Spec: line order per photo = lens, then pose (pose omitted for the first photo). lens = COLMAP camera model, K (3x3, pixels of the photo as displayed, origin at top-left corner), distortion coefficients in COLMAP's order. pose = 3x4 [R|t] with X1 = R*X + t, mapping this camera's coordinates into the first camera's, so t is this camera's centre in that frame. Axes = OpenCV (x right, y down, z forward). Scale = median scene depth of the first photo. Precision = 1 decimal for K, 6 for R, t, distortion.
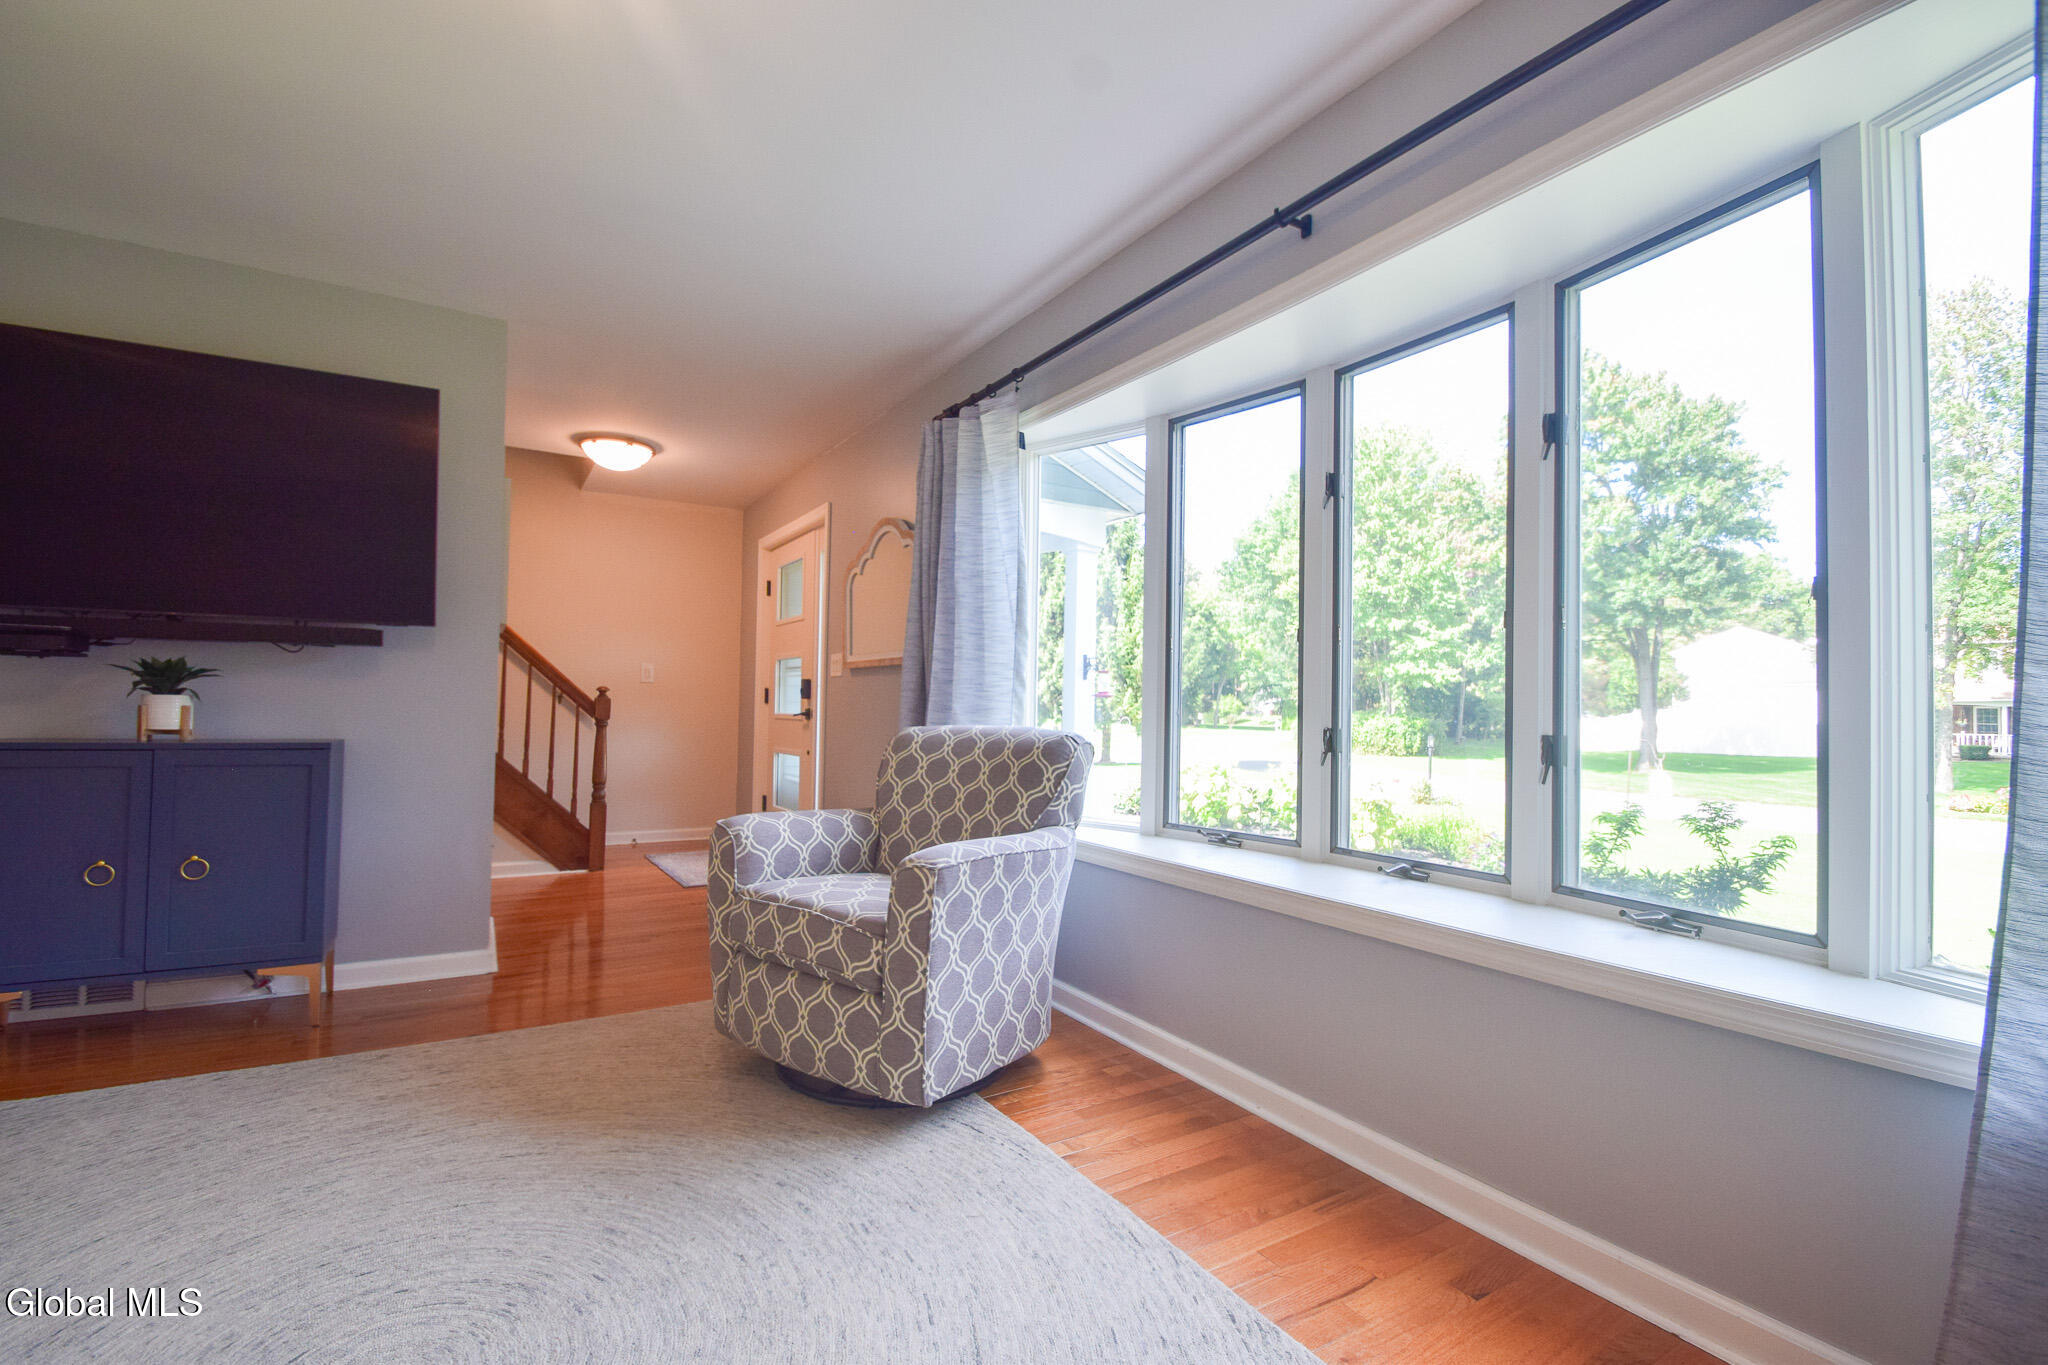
lens RADIAL K [[895.9, 0, 1009.8], [0, 895.9, 690.0], [0, 0, 1]] dist [0.015343, -0.016834]
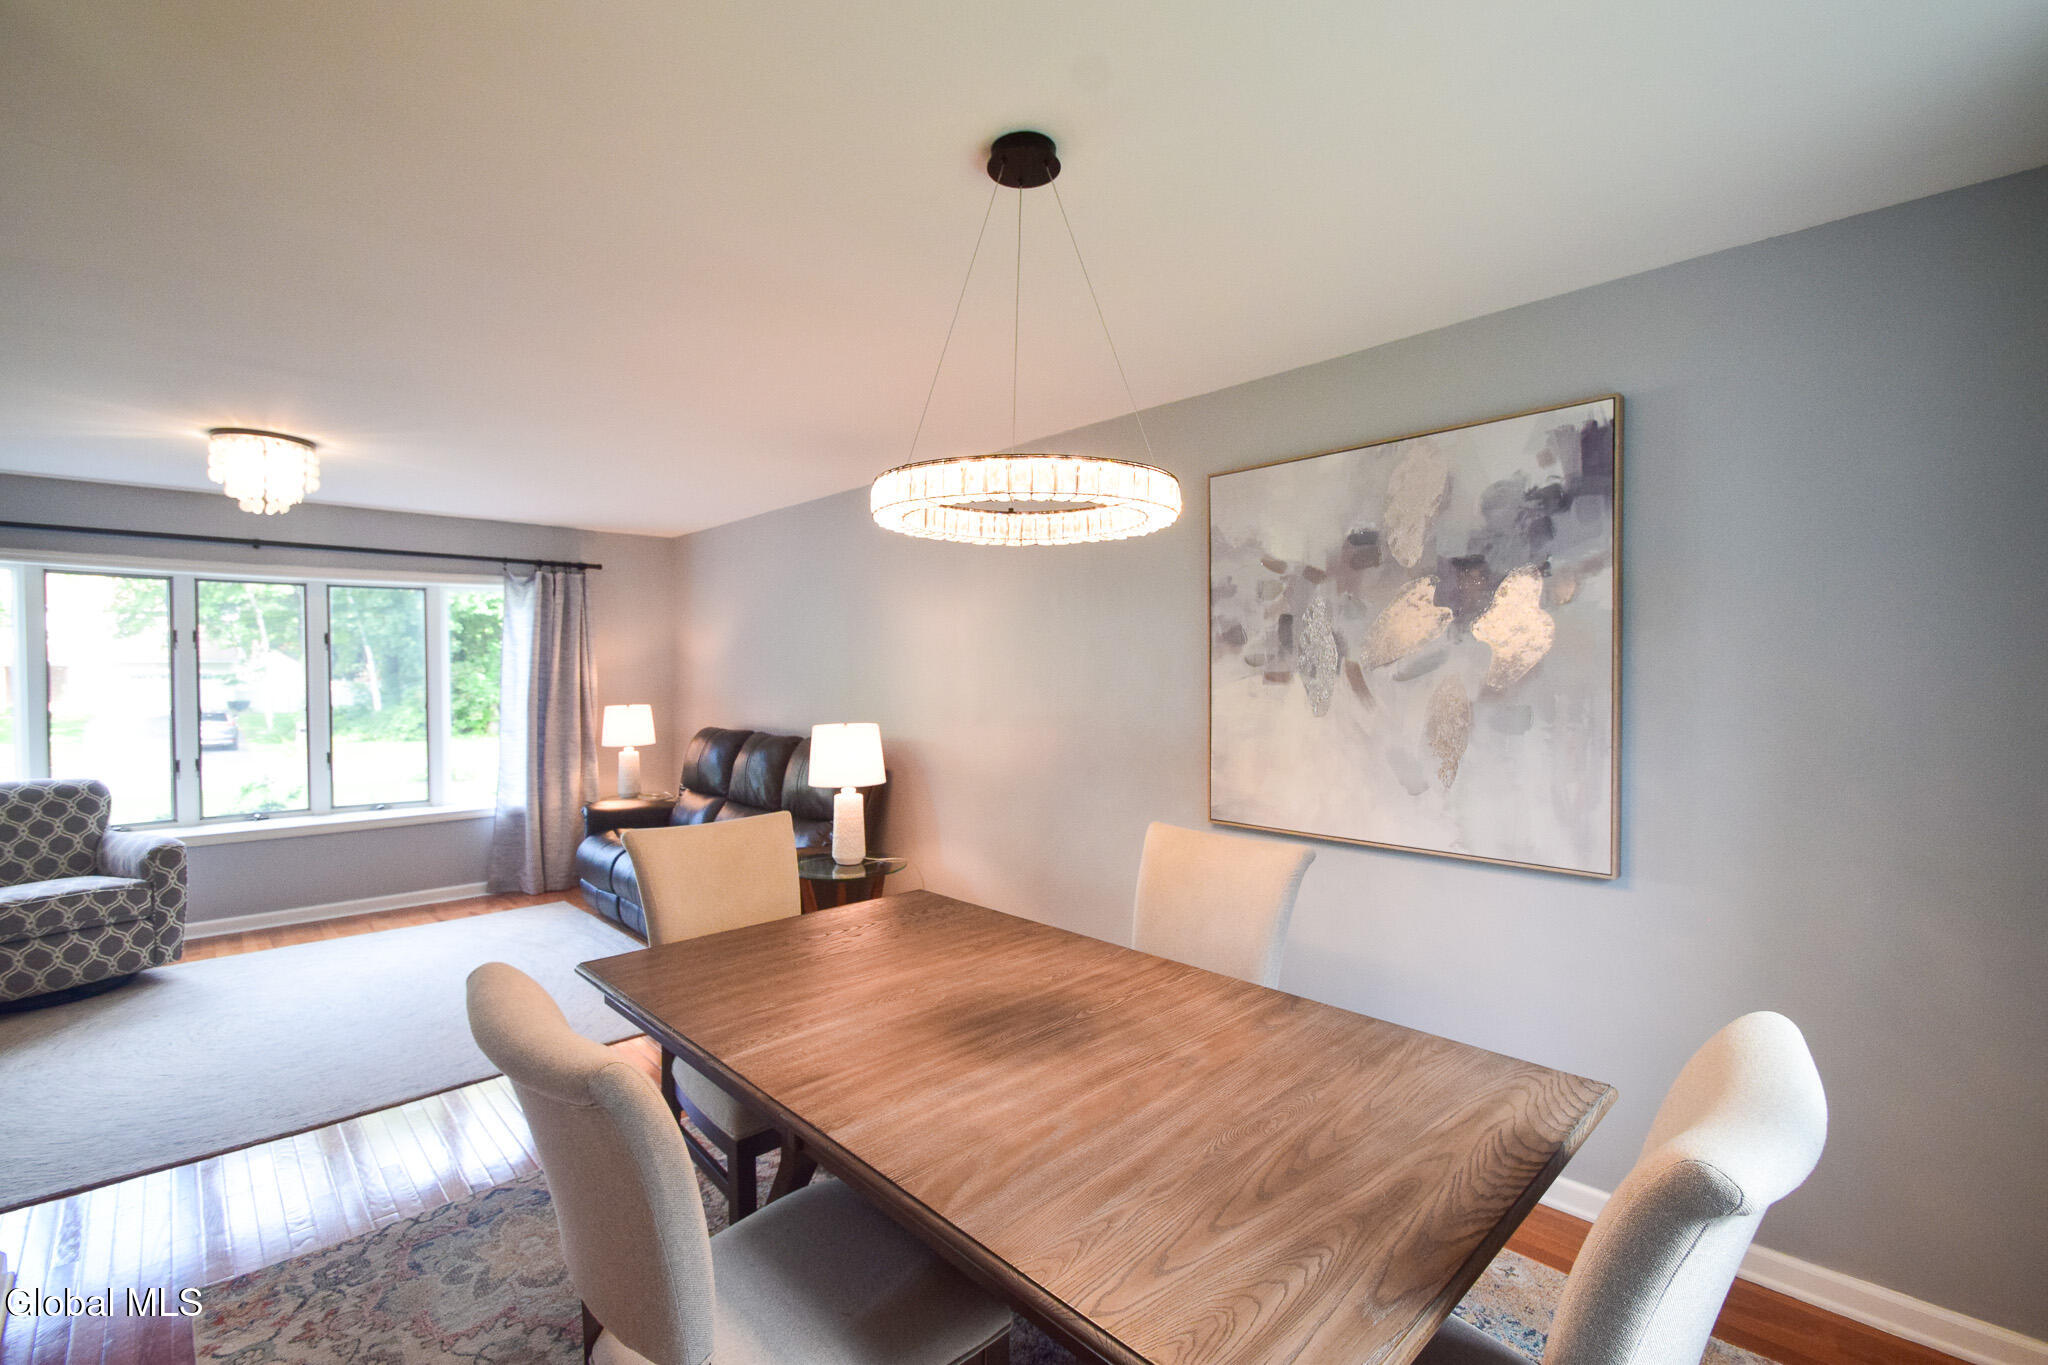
lens RADIAL K [[895.9, 0, 1009.8], [0, 895.9, 690.0], [0, 0, 1]] dist [0.015343, -0.016834]
pose [[-0.202473, -0.041491, 0.978408, -1.933975], [-0.025153, 0.998993, 0.037158, -0.226724], [-0.978965, -0.017087, -0.203313, -0.360269]]
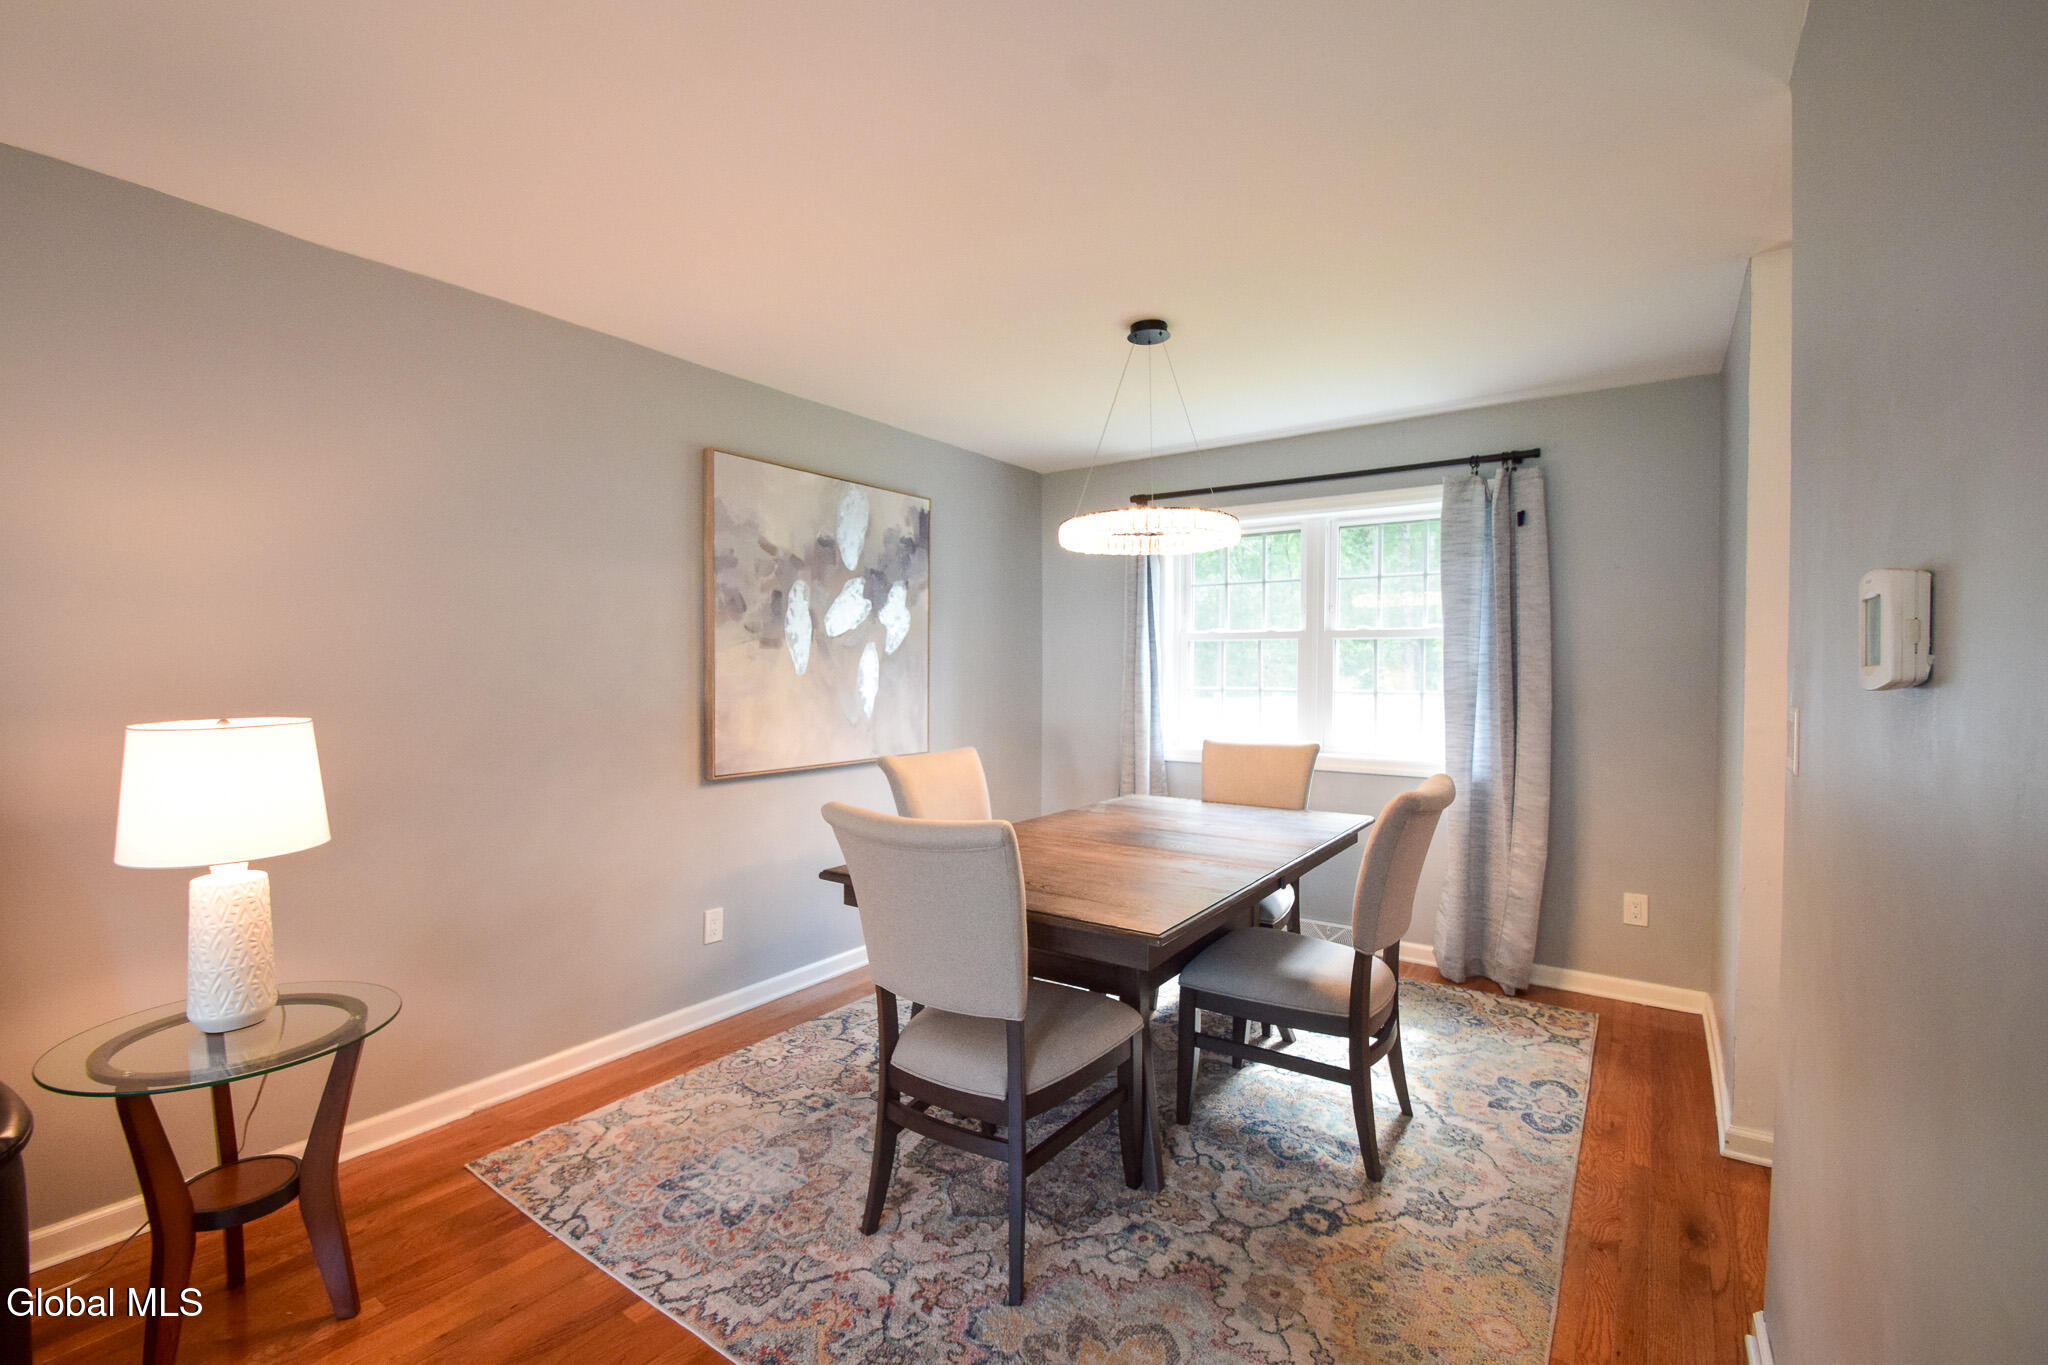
lens RADIAL K [[895.9, 0, 1009.8], [0, 895.9, 690.0], [0, 0, 1]] dist [0.015343, -0.016834]
pose [[-0.916973, -0.010149, -0.398819, -0.702891], [-0.006710, 0.999927, -0.010020, -0.128170], [0.398892, -0.006512, -0.916975, 0.445637]]
